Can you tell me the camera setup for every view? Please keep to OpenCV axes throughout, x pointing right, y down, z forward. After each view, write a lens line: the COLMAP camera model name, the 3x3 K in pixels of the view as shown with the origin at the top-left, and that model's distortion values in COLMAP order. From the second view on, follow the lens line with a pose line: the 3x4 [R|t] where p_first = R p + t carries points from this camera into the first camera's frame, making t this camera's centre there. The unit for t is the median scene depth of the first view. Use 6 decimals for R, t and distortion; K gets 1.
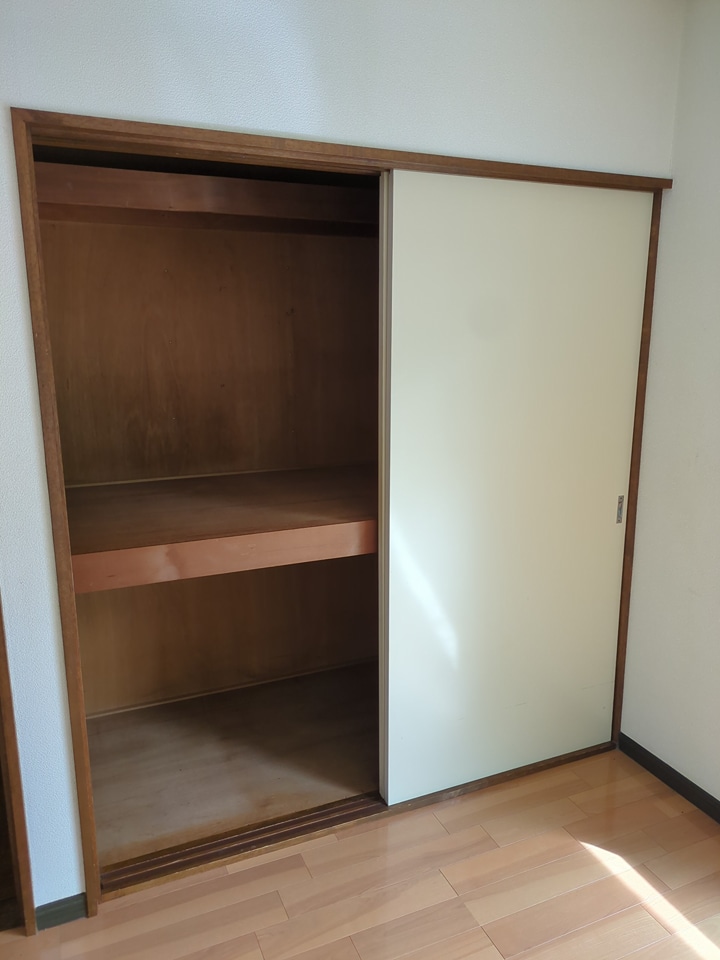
lens RADIAL K [[721.0, 0, 362.4], [0, 721.0, 475.8], [0, 0, 1]] dist [0.028221, -0.023424]
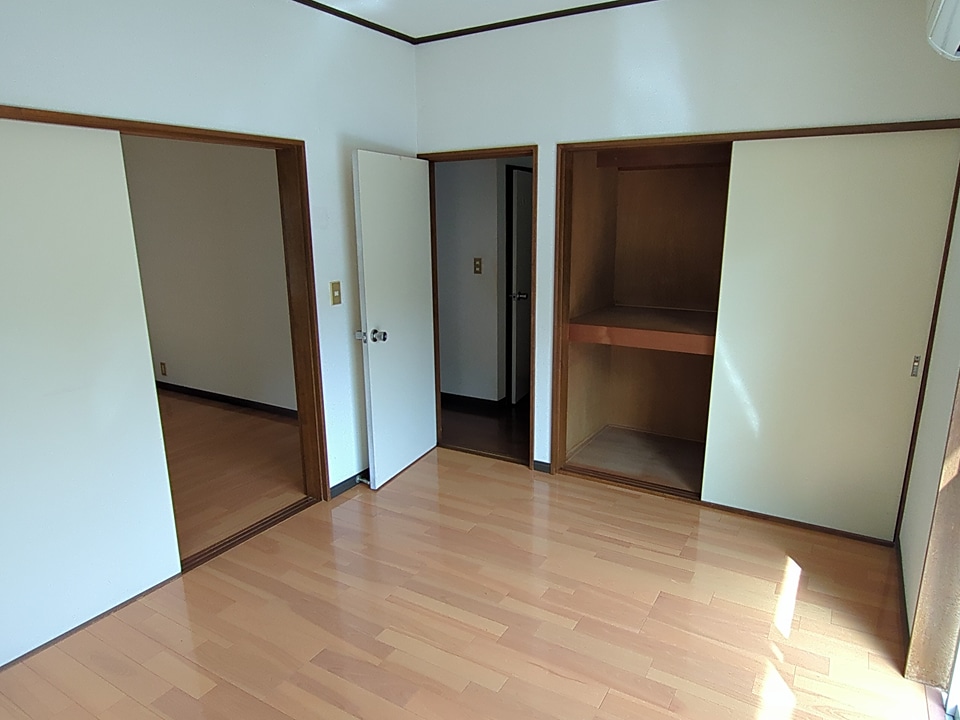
lens RADIAL K [[607.5, 0, 480.5], [0, 607.5, 362.6], [0, 0, 1]] dist [-0.008295, 0.004651]
pose [[0.577290, 0.188610, -0.794457, 0.897870], [-0.161348, 0.980122, 0.115445, 0.046341], [0.800439, 0.061539, 0.596246, -0.354411]]
